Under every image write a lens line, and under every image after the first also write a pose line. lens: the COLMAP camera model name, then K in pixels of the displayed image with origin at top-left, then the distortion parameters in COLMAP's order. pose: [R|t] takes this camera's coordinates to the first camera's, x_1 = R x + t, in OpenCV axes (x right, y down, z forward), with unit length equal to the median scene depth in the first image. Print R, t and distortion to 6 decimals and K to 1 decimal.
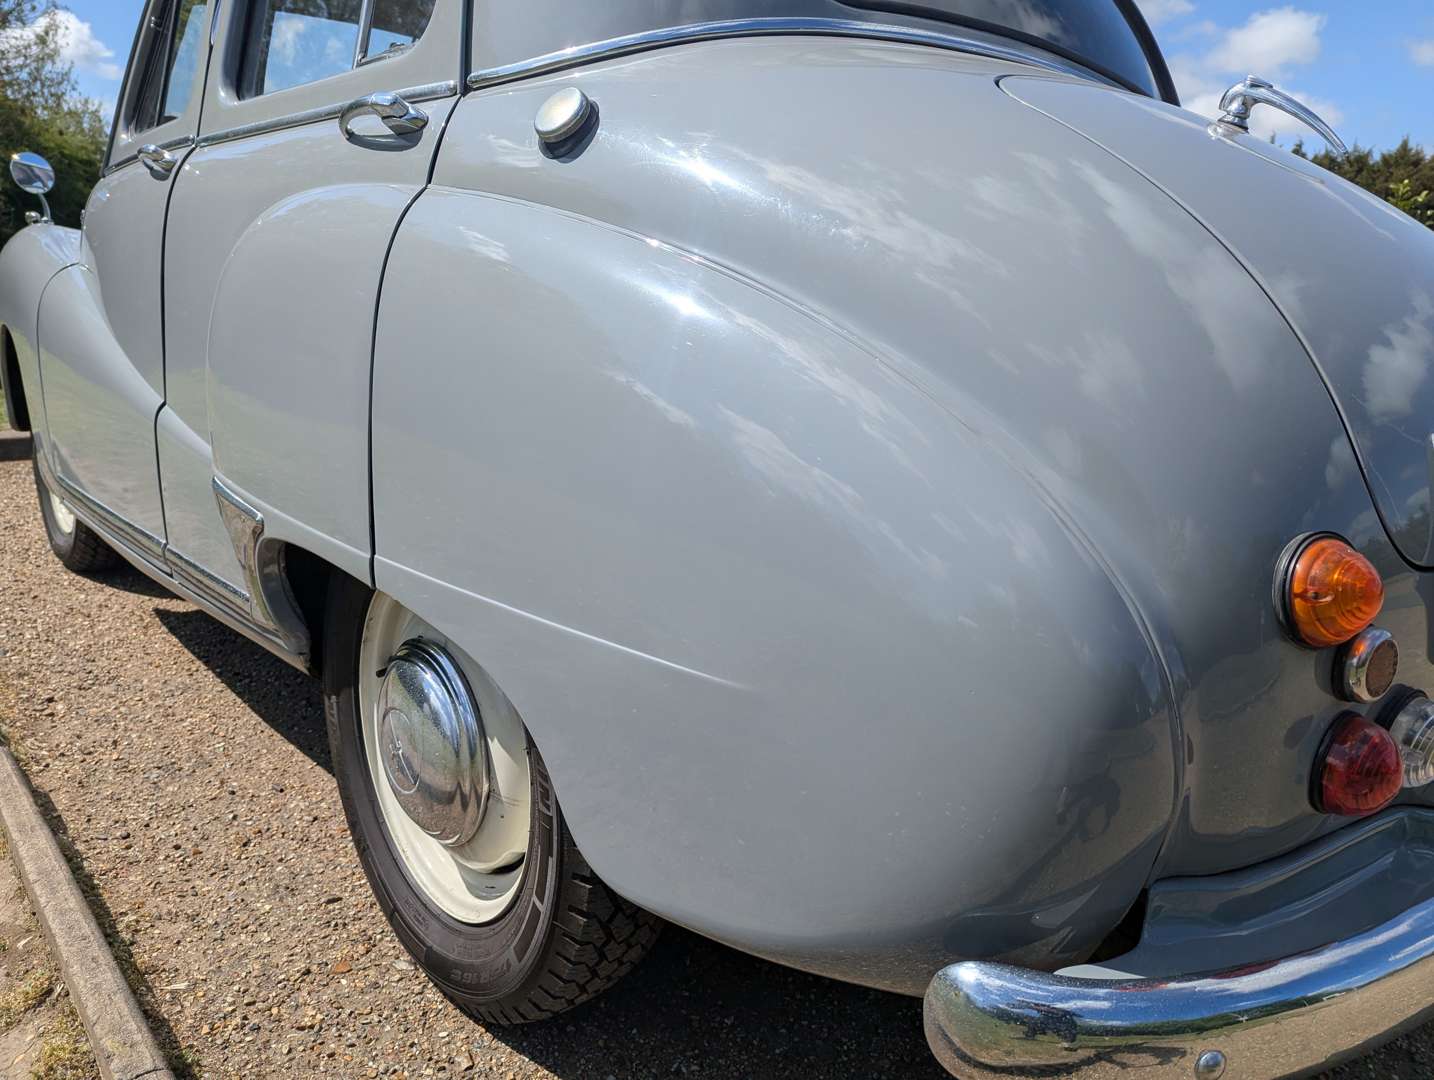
lens RADIAL K [[2325.6, 0, 717.0], [0, 2325.6, 540.0], [0, 0, 1]] dist [0.159320, -0.263515]
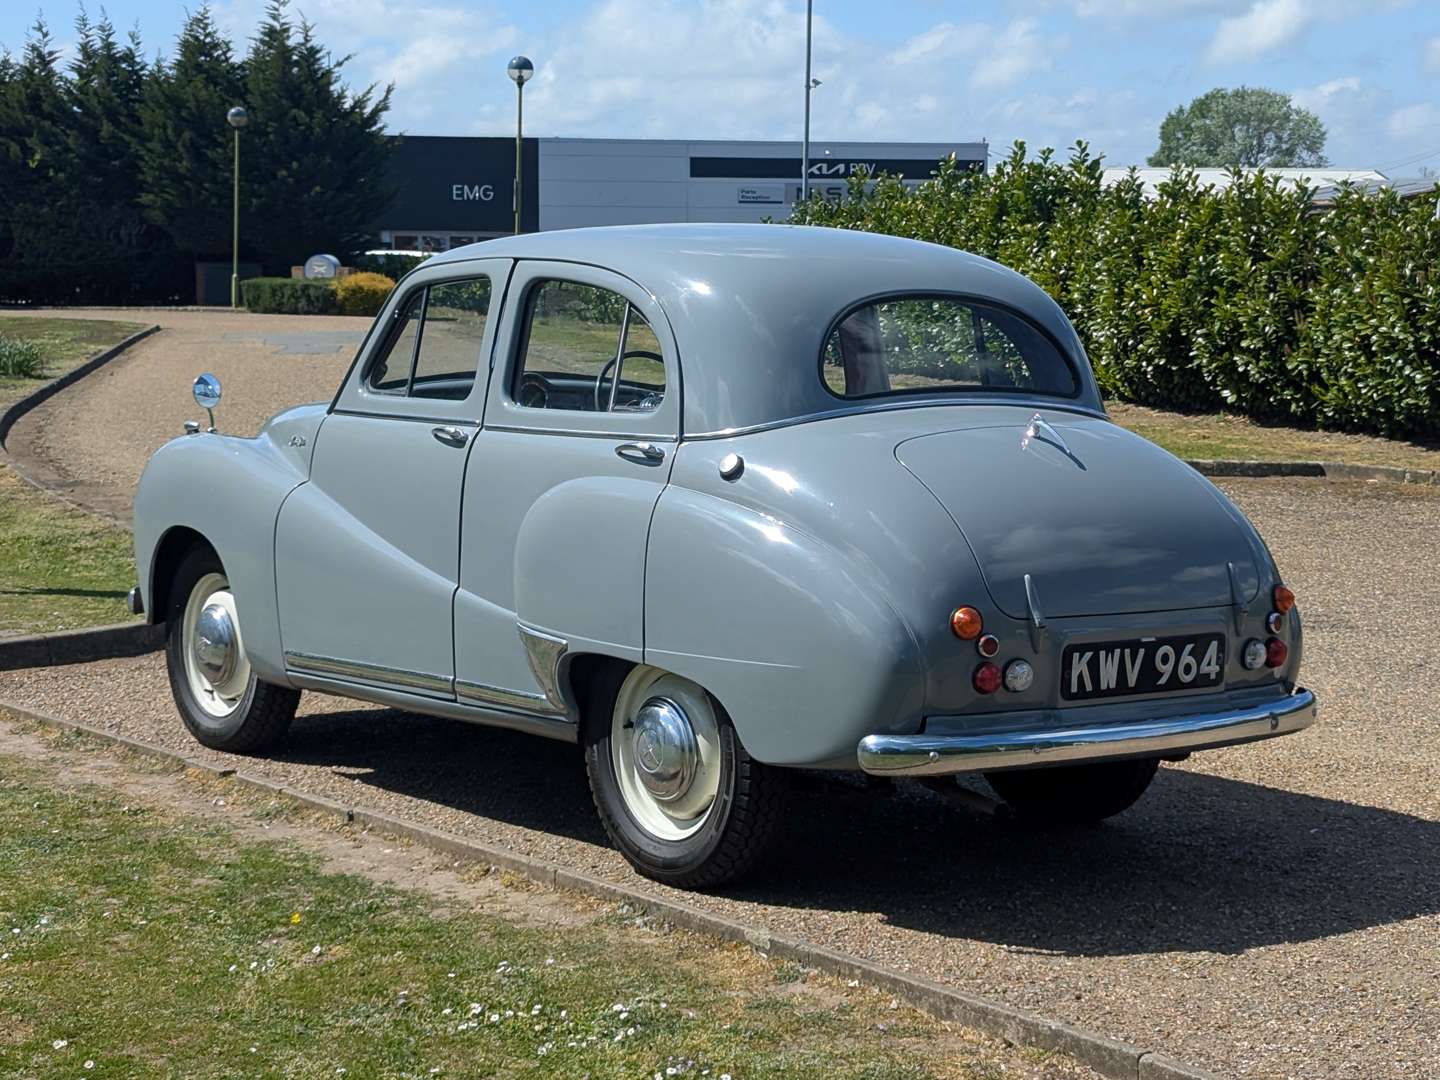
lens RADIAL K [[2335.3, 0, 720.0], [0, 2335.3, 540.0], [0, 0, 1]] dist [0.159320, -0.263515]
pose [[0.998316, -0.036216, -0.045308, 0.027460], [0.032763, 0.996662, -0.074772, 0.071203], [0.047865, 0.073162, 0.996171, -1.200058]]
